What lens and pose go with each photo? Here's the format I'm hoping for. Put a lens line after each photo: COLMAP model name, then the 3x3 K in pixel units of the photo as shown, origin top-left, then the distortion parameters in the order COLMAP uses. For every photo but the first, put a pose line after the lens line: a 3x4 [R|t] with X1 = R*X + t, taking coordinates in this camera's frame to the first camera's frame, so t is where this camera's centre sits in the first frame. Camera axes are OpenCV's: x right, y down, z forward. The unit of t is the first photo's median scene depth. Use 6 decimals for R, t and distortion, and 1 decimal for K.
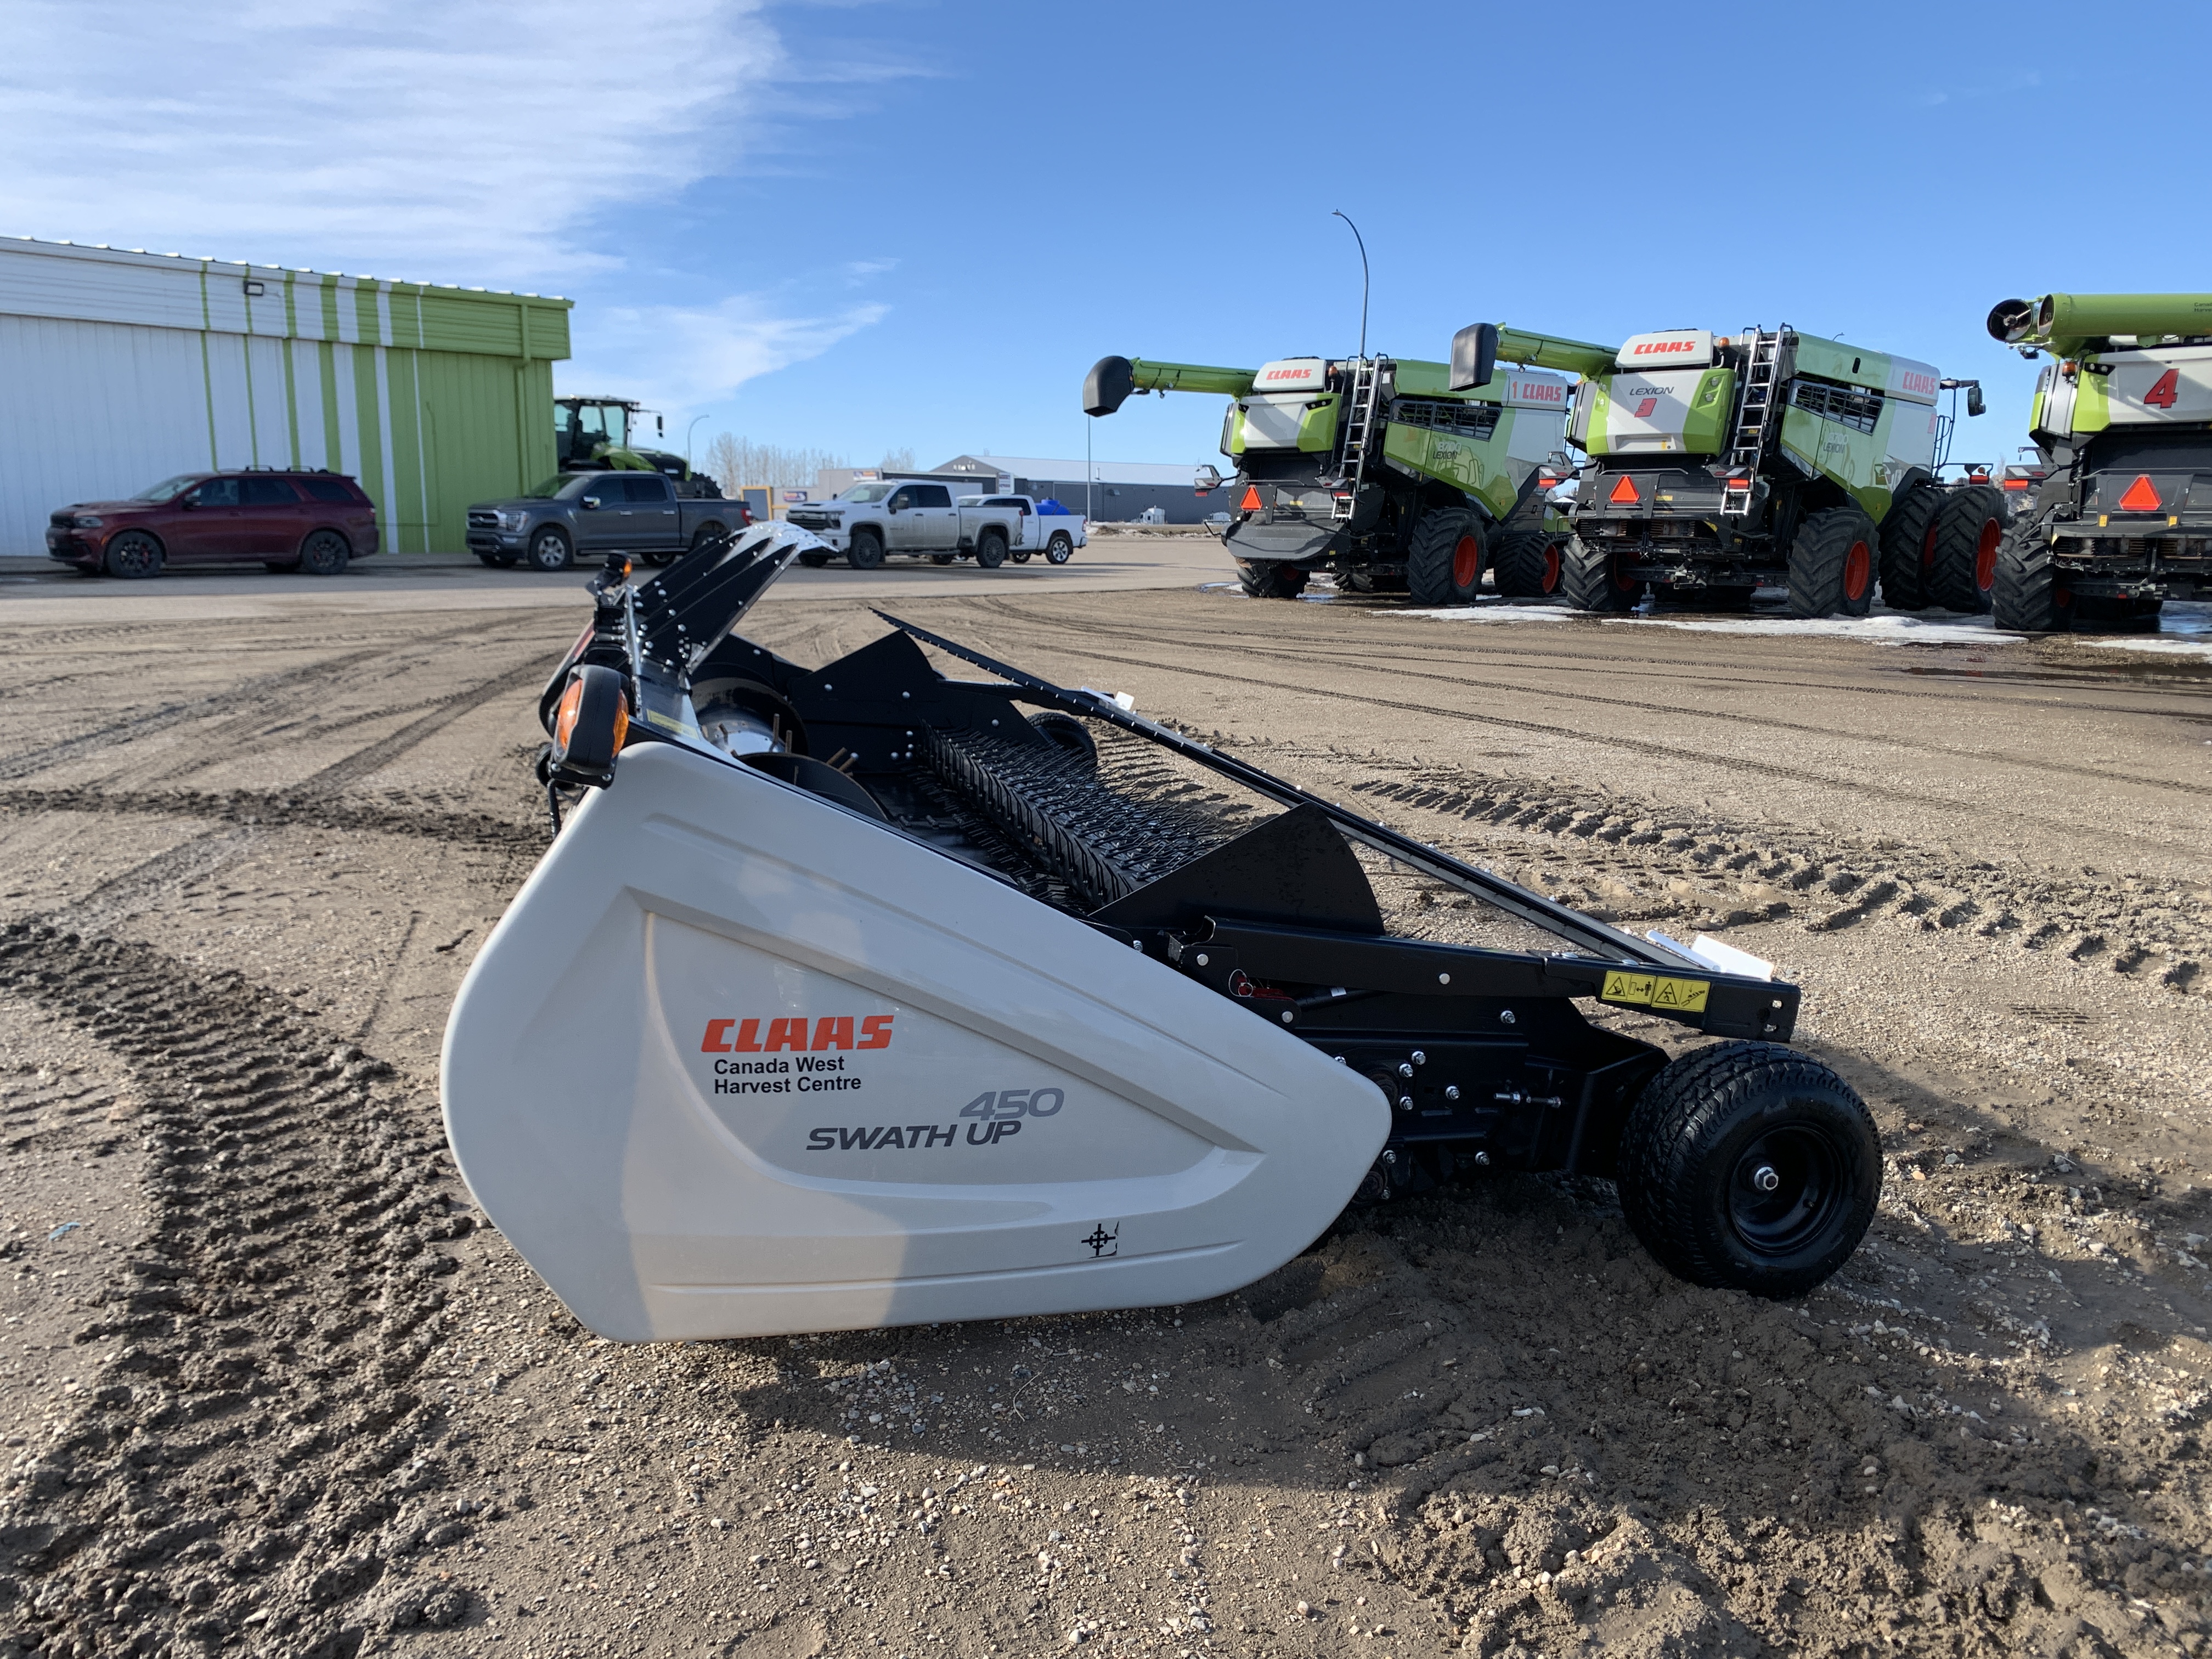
lens RADIAL K [[1690.9, 0, 1106.0], [0, 1690.9, 829.5], [0, 0, 1]] dist [0.065801, -0.079702]
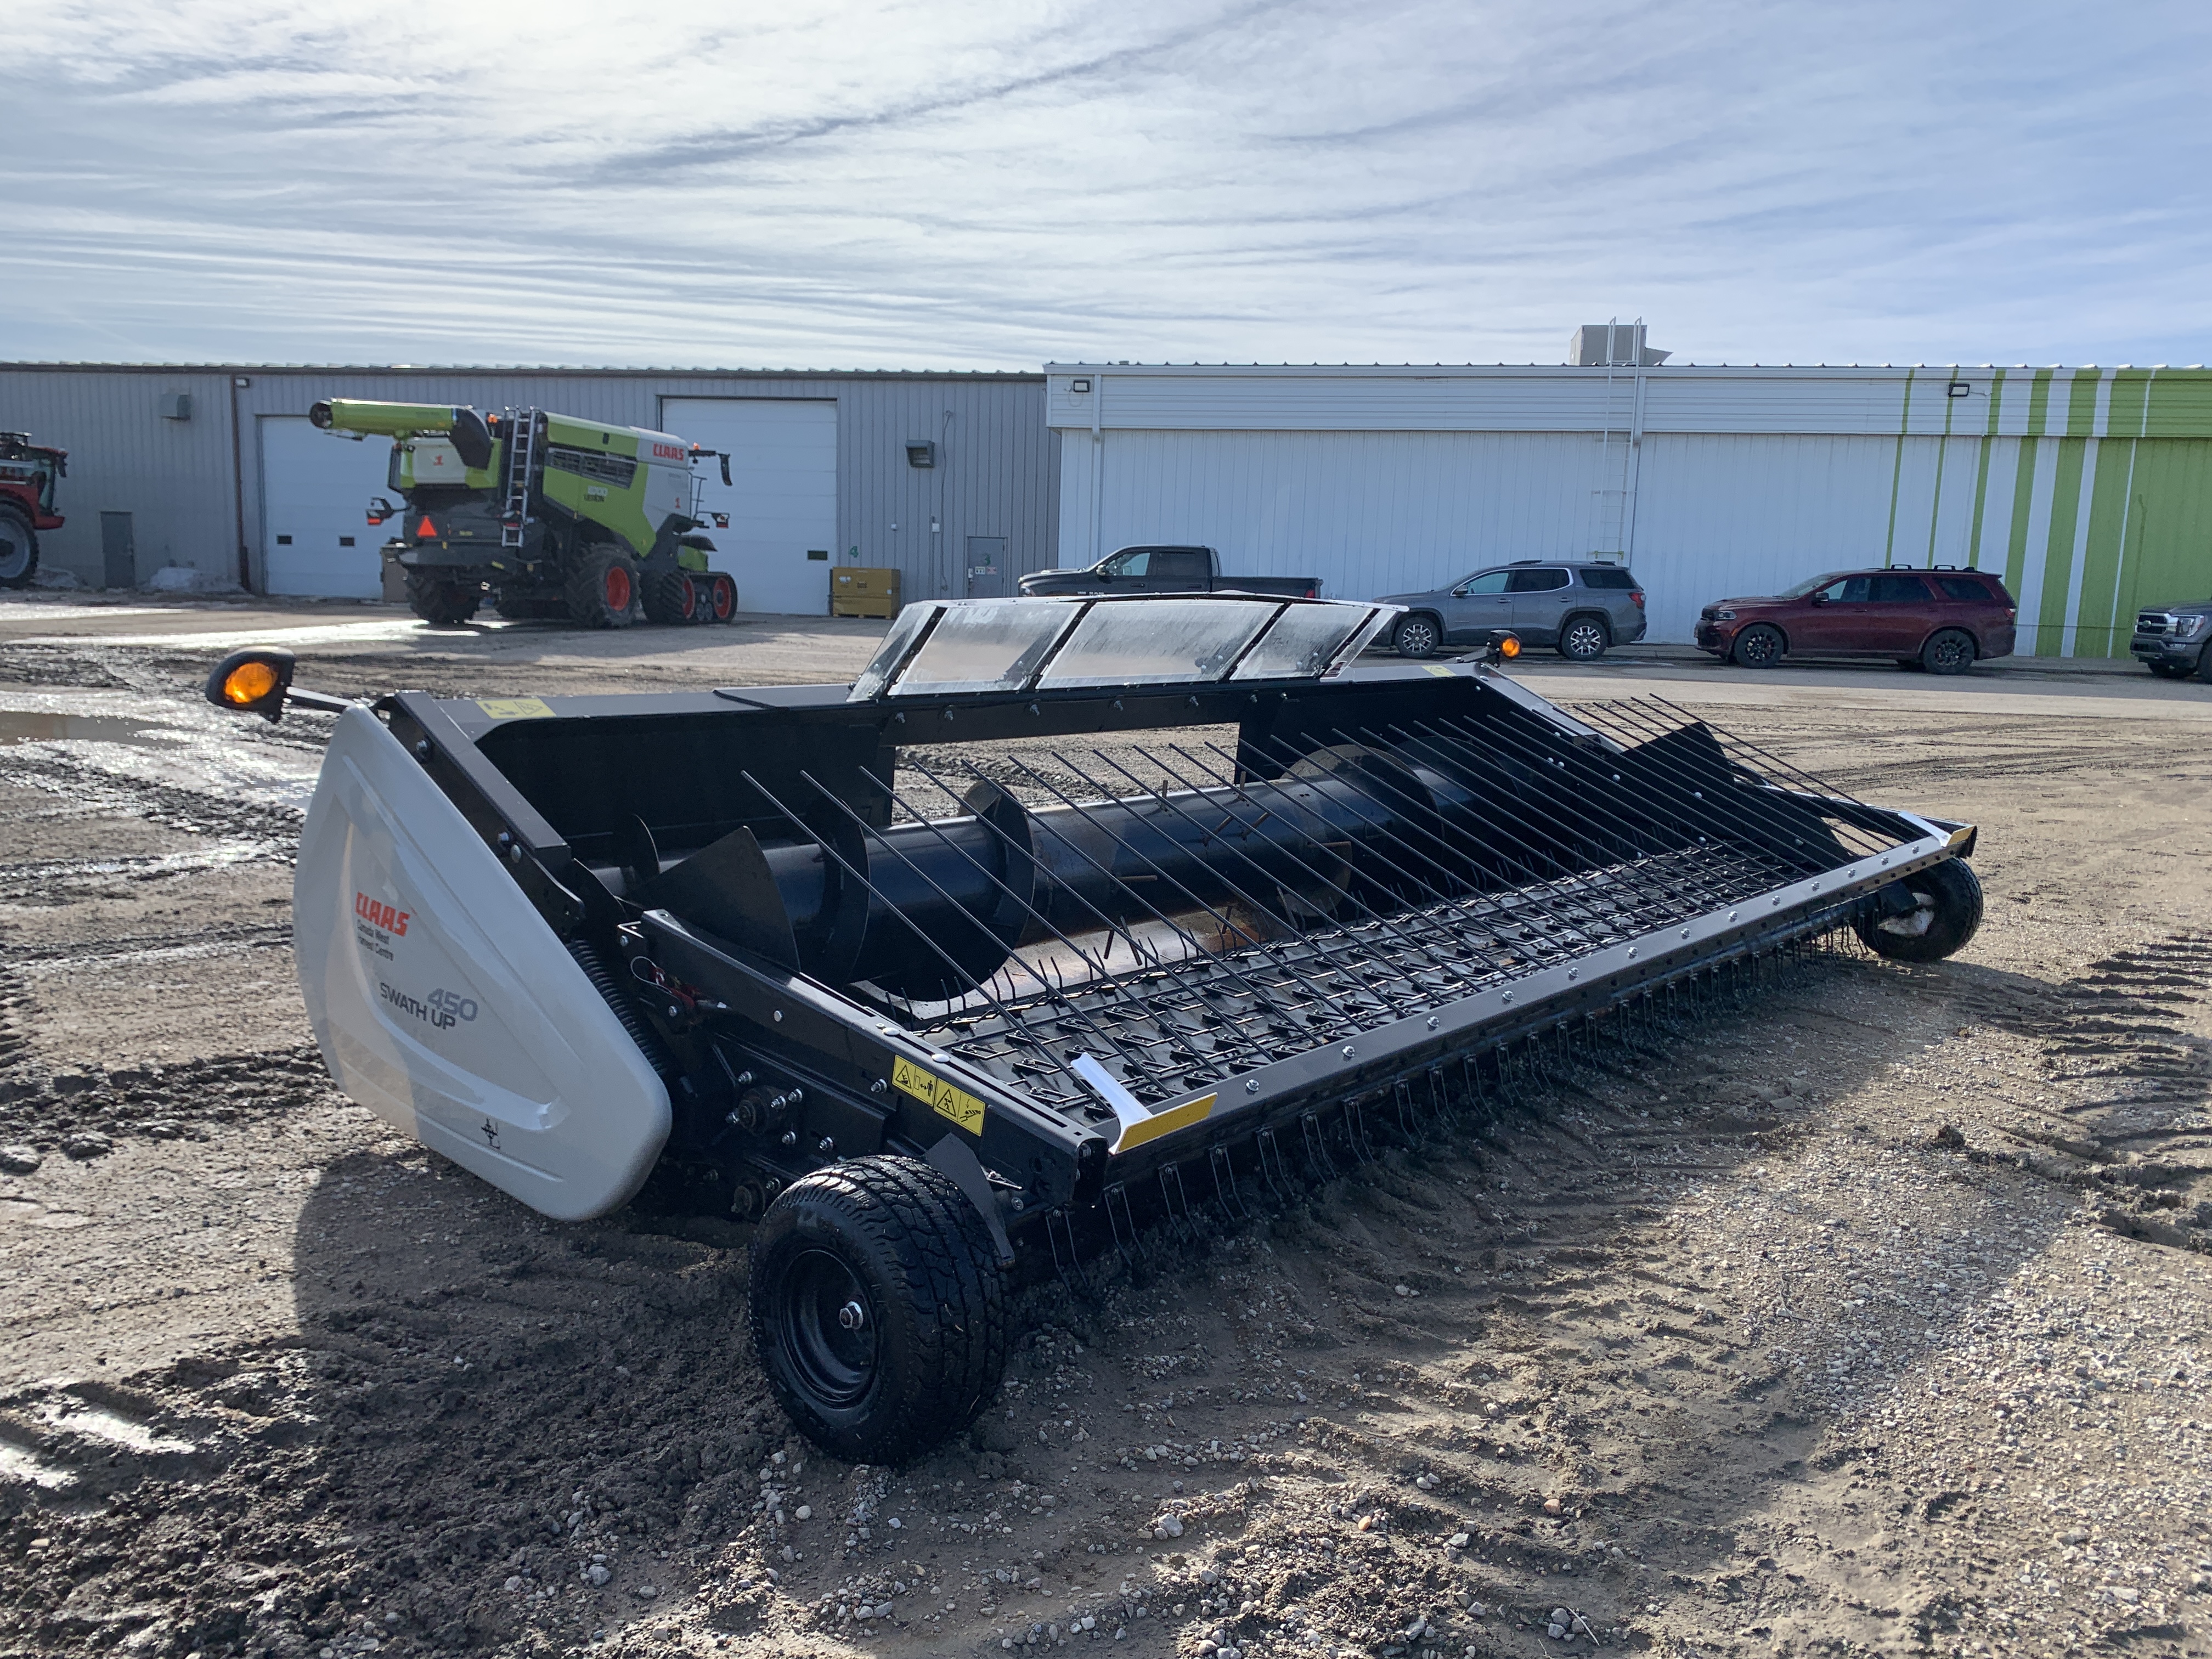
lens RADIAL K [[1733.5, 0, 1106.0], [0, 1733.5, 829.5], [0, 0, 1]] dist [0.023645, -0.006425]
pose [[0.539687, 0.125661, -0.832434, 0.124776], [-0.177318, 0.983583, 0.033519, -0.009606], [0.822980, 0.129516, 0.553109, 0.063903]]
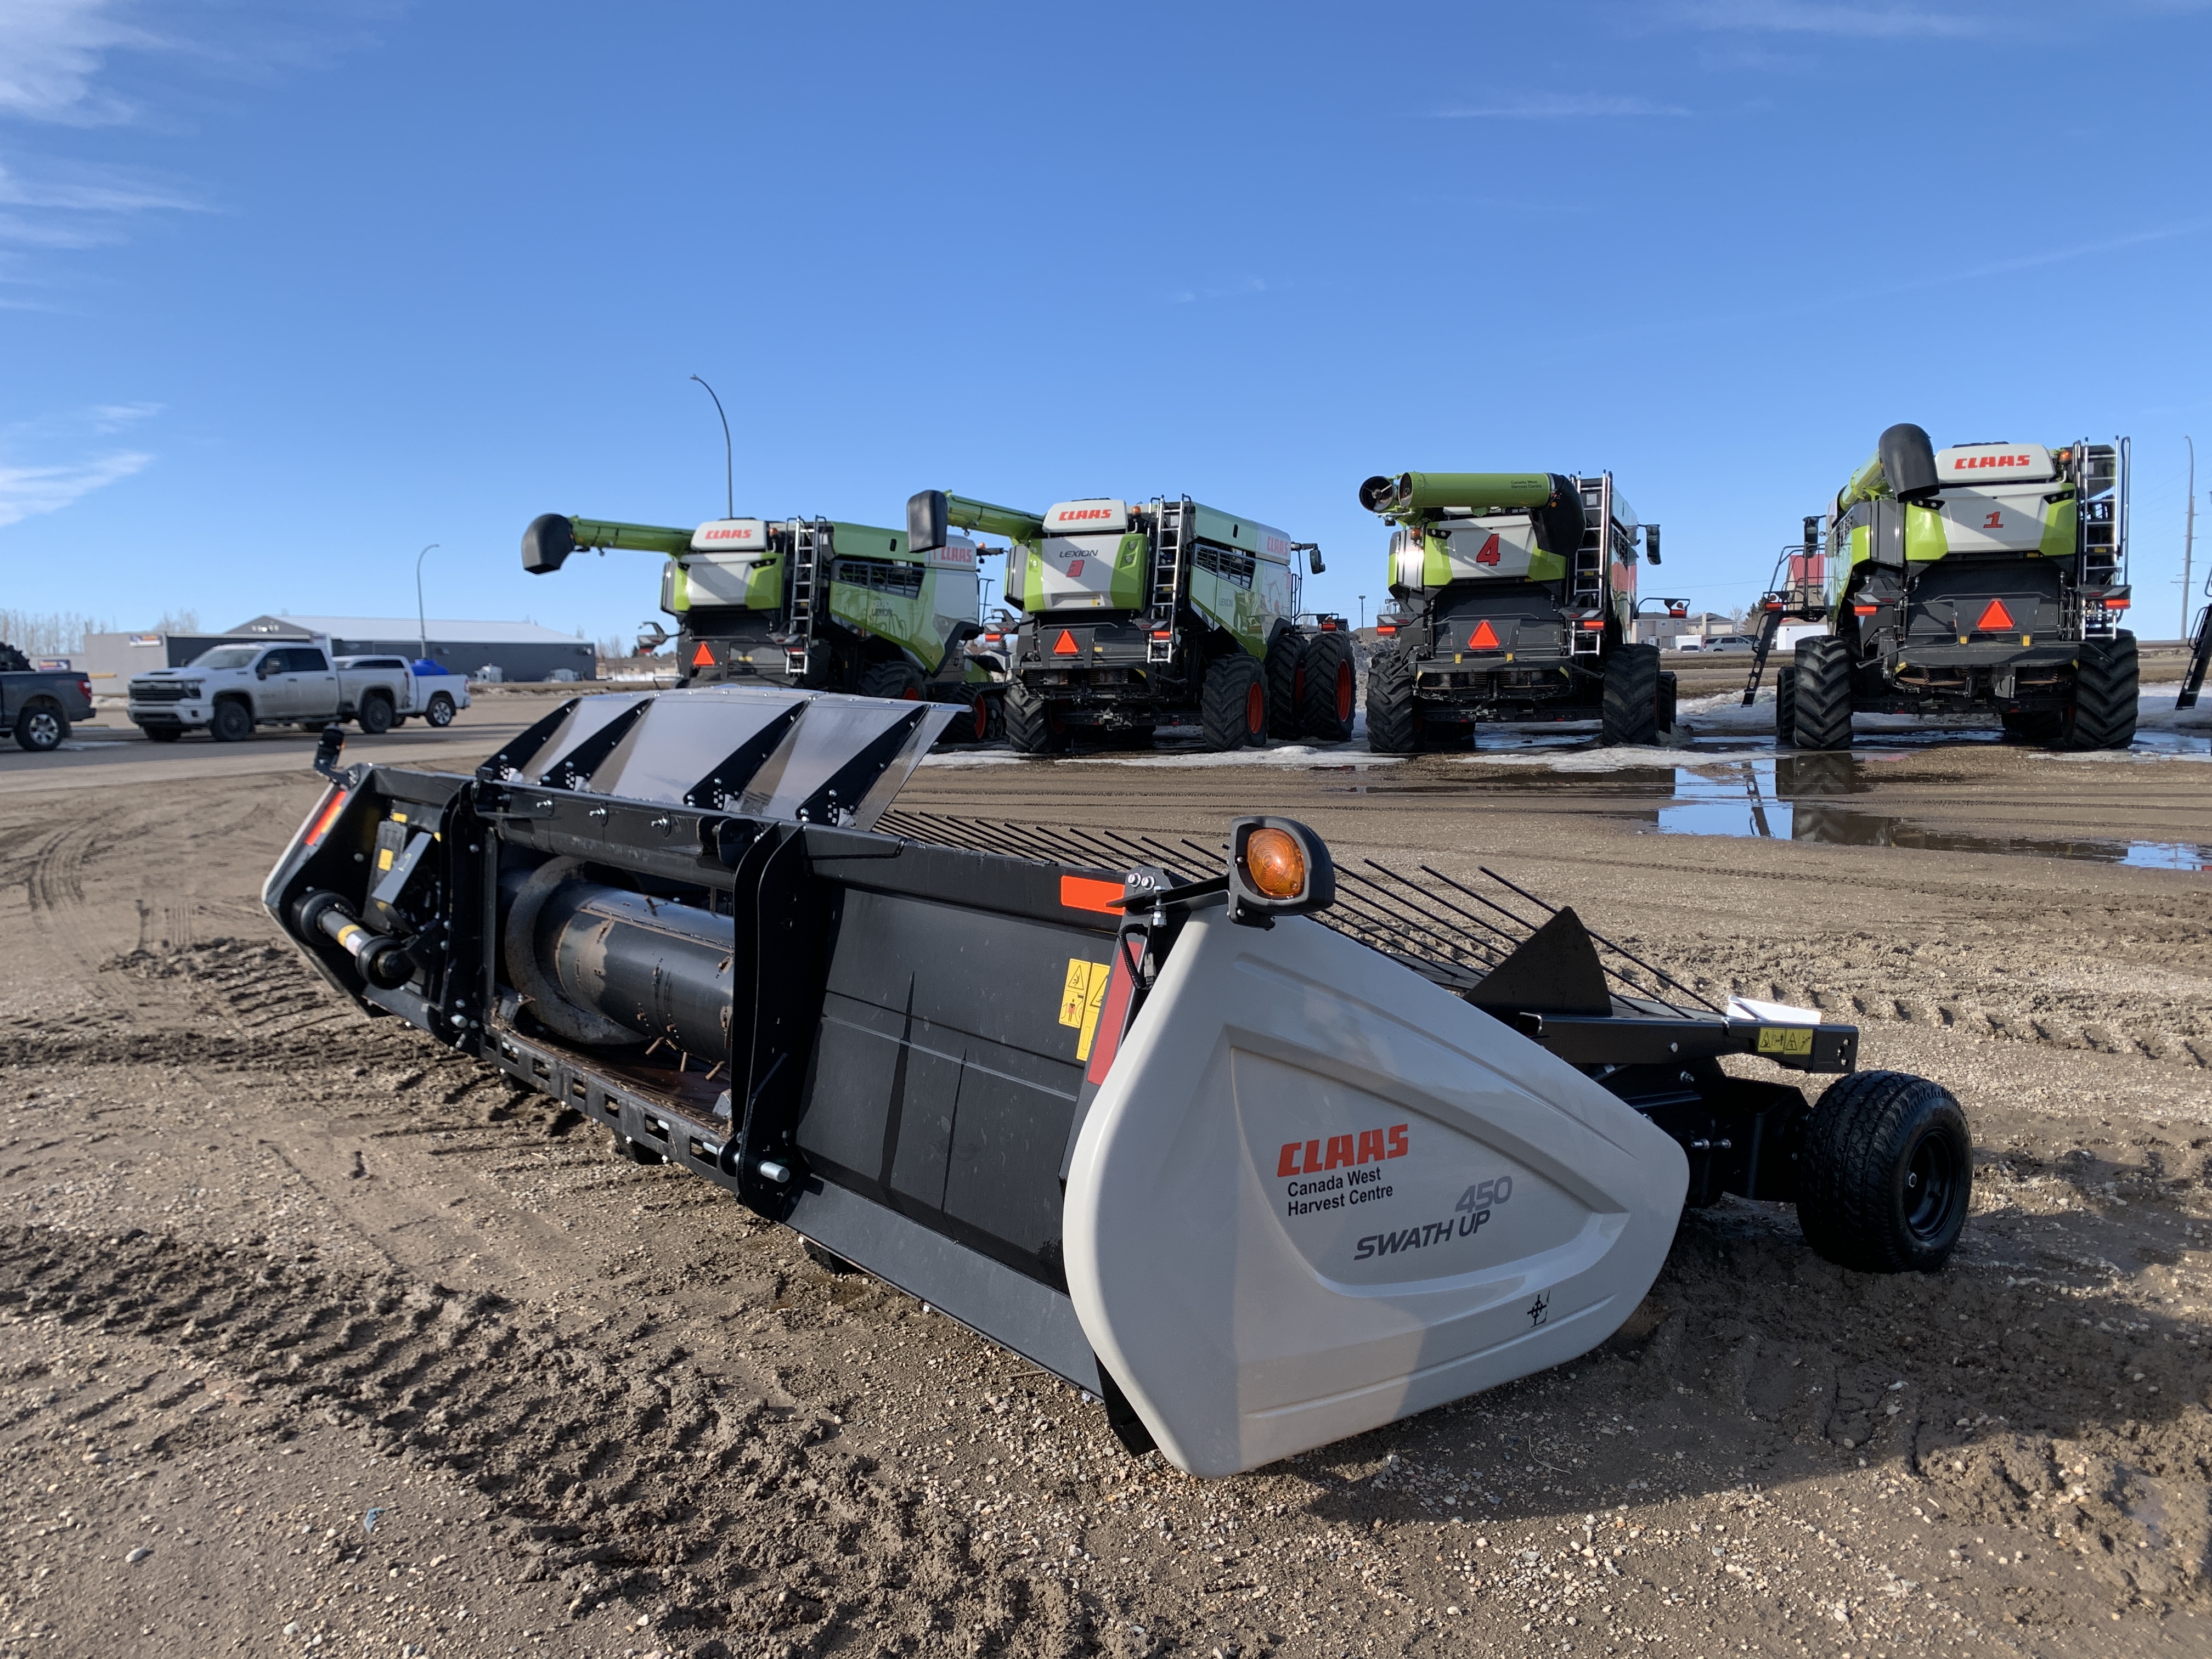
lens RADIAL K [[1665.0, 0, 1089.4], [0, 1665.0, 833.0], [0, 0, 1]] dist [0.222188, -0.434199]
pose [[0.931262, -0.063140, 0.358838, -0.065651], [0.093526, 0.993296, -0.067942, -0.002135], [-0.352142, 0.096833, 0.930924, 0.003343]]
